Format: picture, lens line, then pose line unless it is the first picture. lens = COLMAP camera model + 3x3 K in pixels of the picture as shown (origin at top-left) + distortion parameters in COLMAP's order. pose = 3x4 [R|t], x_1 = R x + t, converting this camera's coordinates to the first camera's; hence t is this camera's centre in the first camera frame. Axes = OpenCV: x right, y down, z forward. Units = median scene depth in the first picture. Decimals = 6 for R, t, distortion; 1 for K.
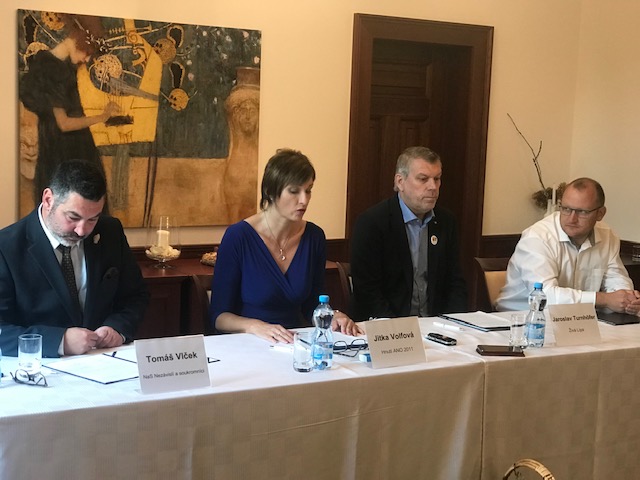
lens RADIAL K [[1044.8, 0, 322.9], [0, 1044.8, 237.0], [0, 0, 1]] dist [0.032486, 0.000000]
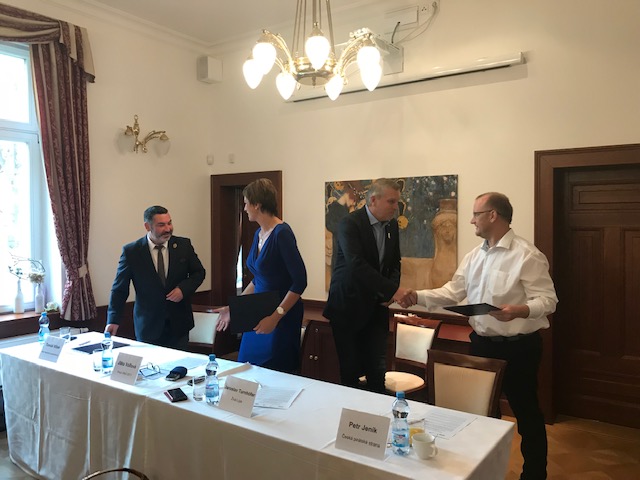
lens RADIAL K [[519.9, 0, 311.7], [0, 519.9, 236.7], [0, 0, 1]] dist [0.041133, -0.049283]
pose [[0.395265, -0.010416, -0.918508, 0.576423], [-0.084749, 0.995257, -0.047757, -0.056961], [0.914649, 0.096719, 0.392508, 0.548388]]
